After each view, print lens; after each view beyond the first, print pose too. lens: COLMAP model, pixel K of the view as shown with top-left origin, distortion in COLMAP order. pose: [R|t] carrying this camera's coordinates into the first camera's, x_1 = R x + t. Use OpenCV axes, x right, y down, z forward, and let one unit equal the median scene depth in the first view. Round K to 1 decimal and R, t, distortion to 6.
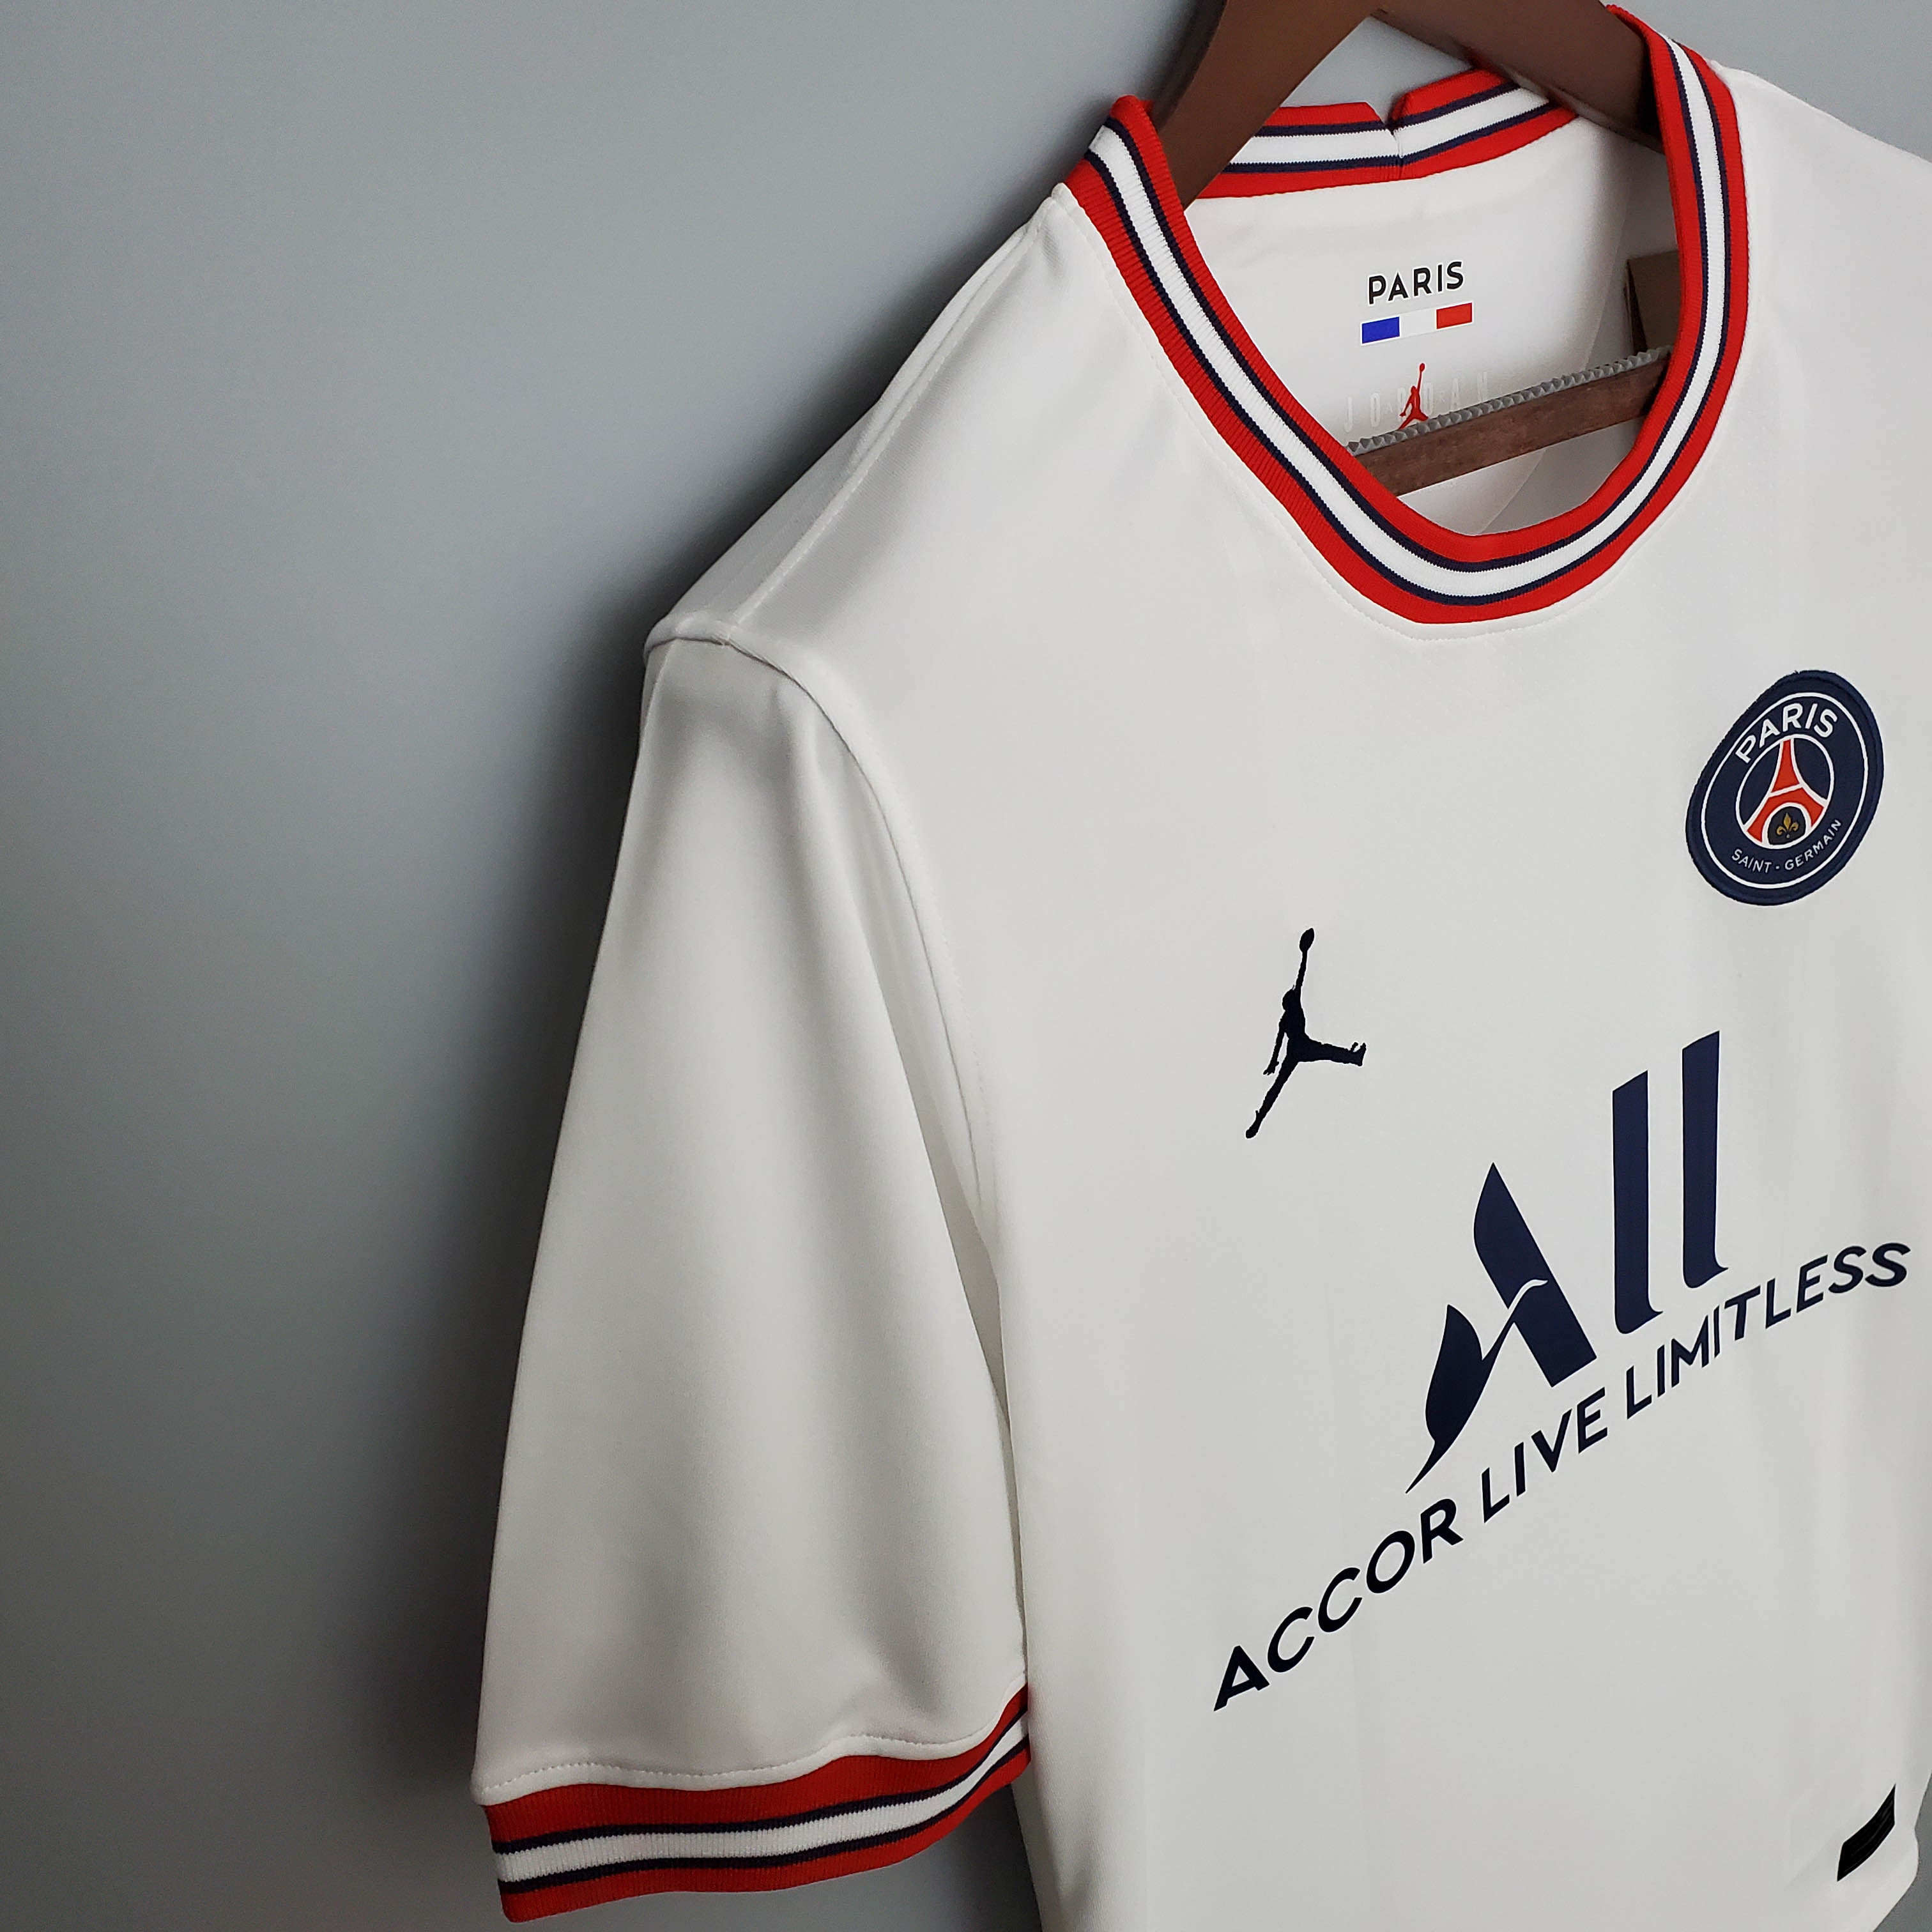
lens RADIAL K [[2242.4, 0, 896.0], [0, 2242.4, 970.1], [0, 0, 1]] dist [0.245837, -0.663276]
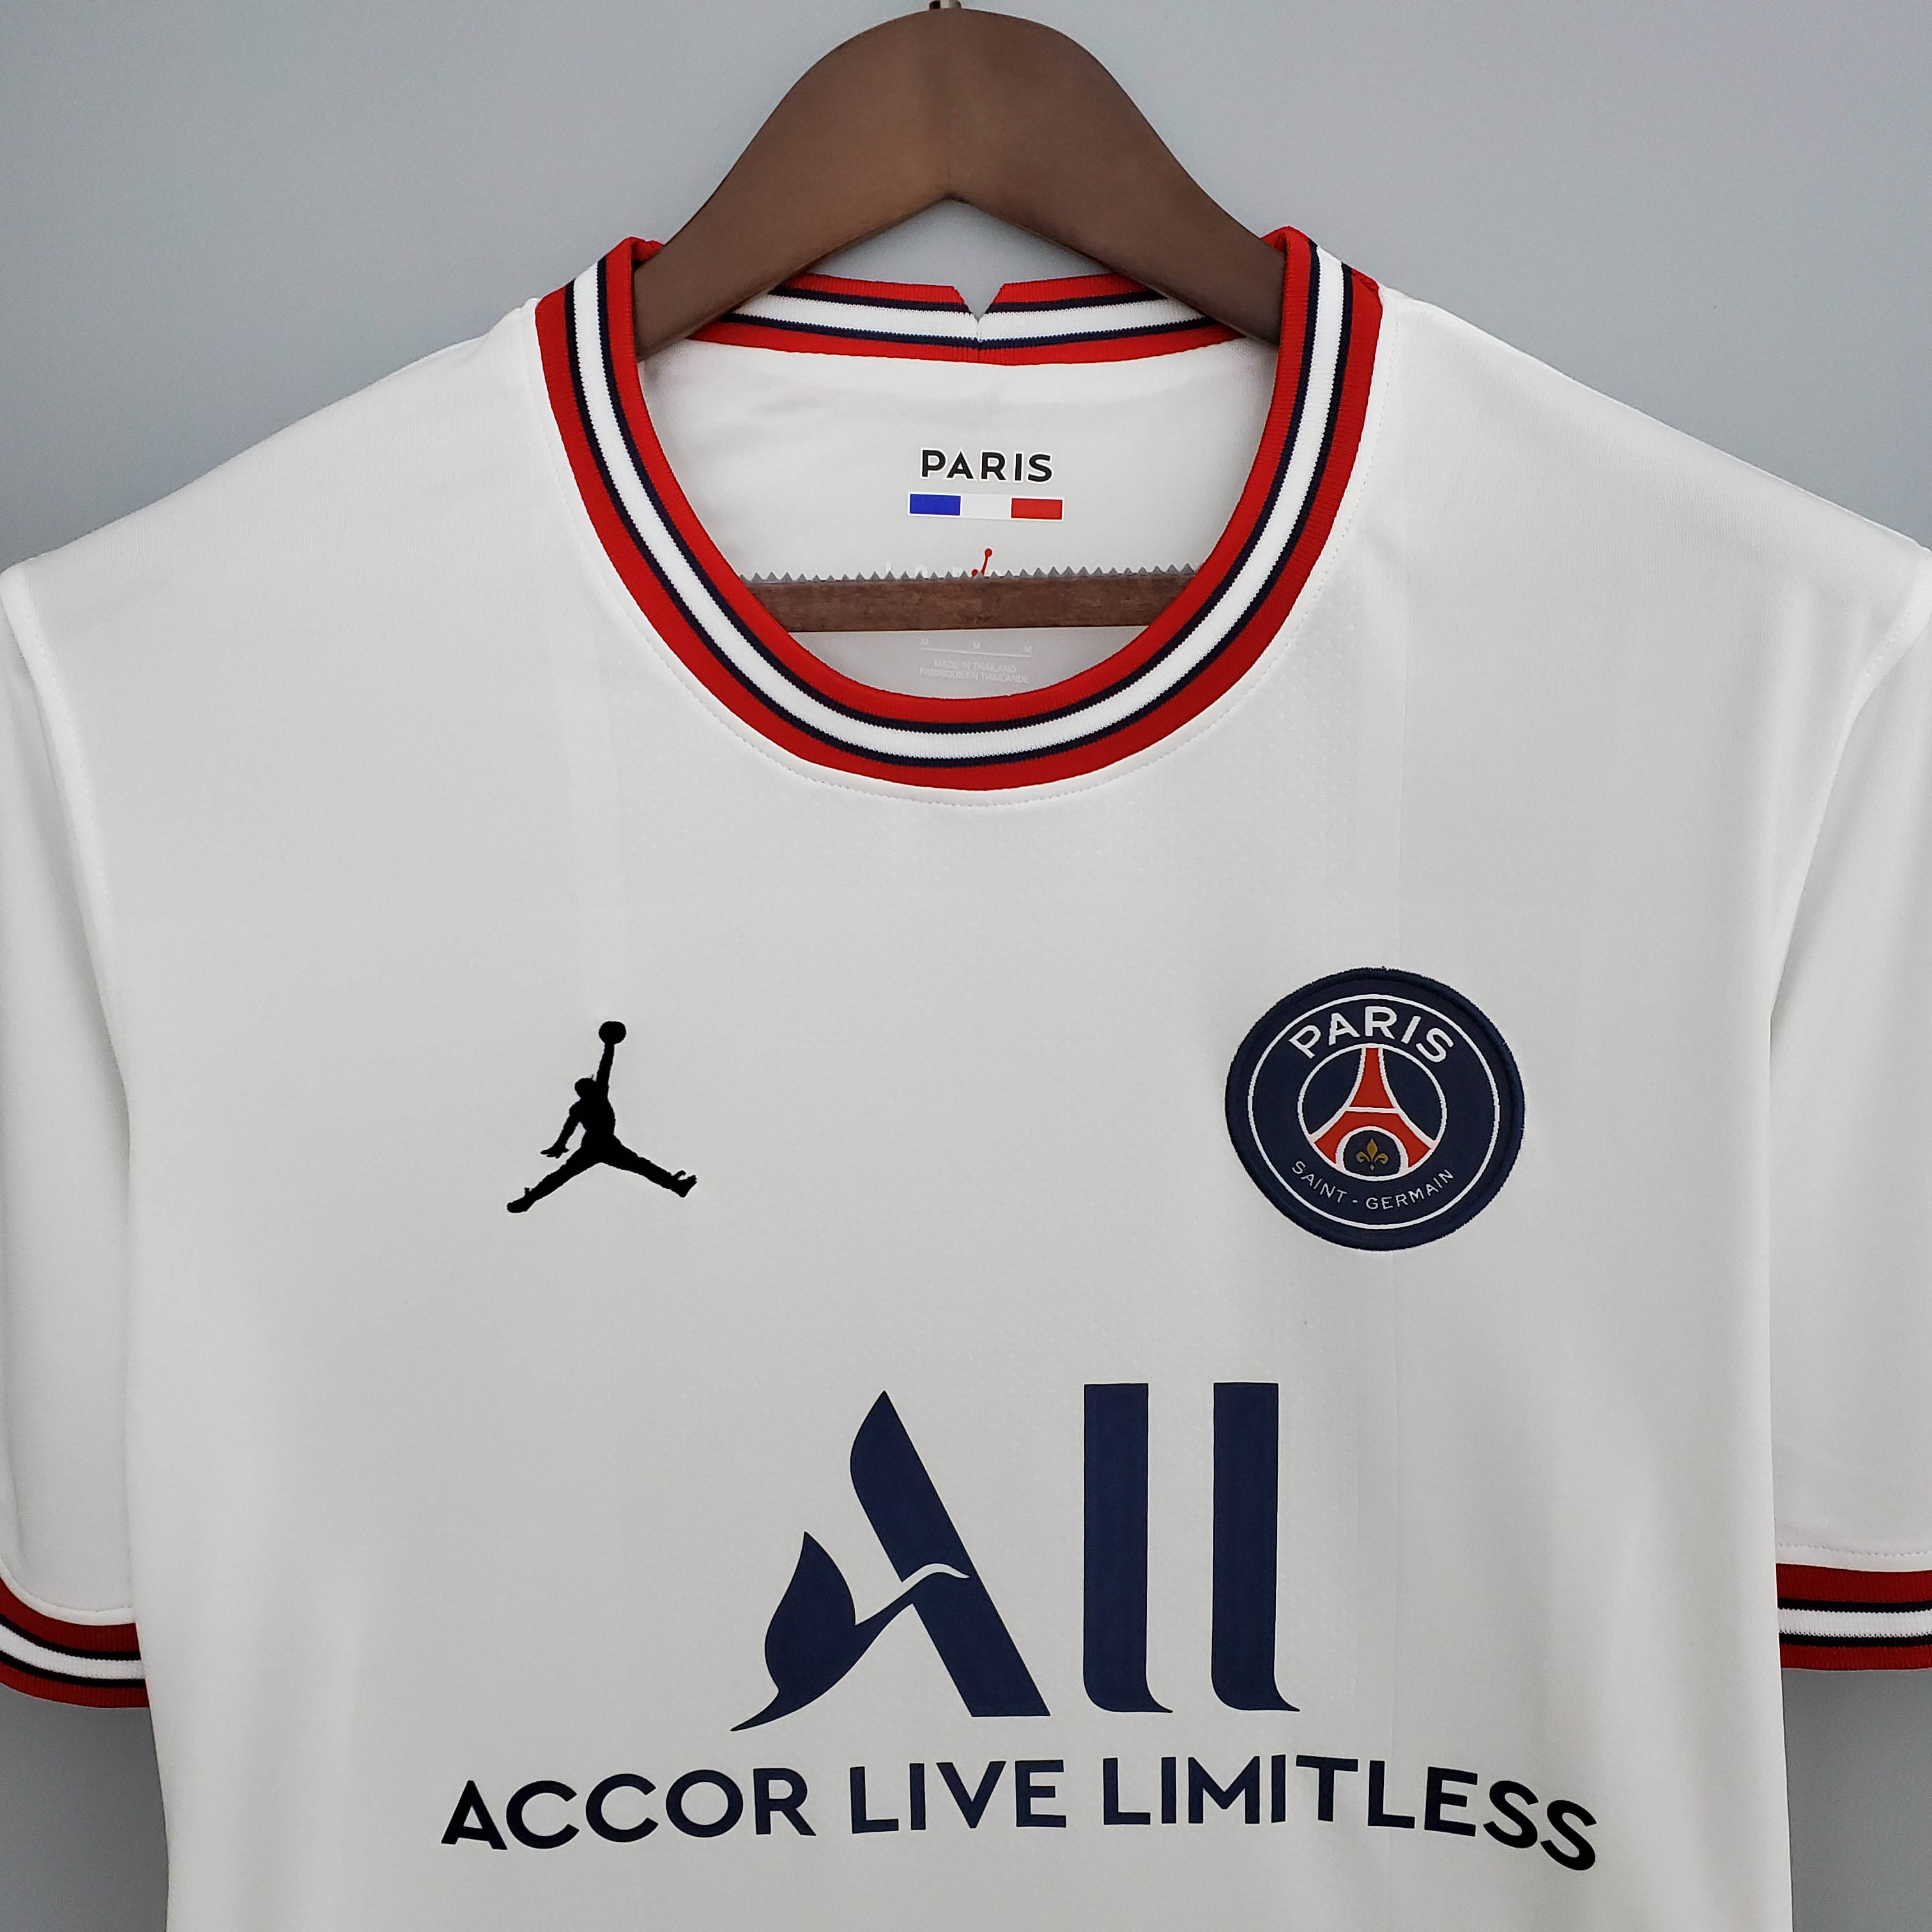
lens RADIAL K [[2242.4, 0, 896.0], [0, 2242.4, 970.1], [0, 0, 1]] dist [0.245837, -0.663276]
pose [[0.778073, 0.210889, -0.591717, 0.744368], [-0.334043, 0.936643, -0.105426, 0.020248], [0.531994, 0.279688, 0.799223, 0.226687]]
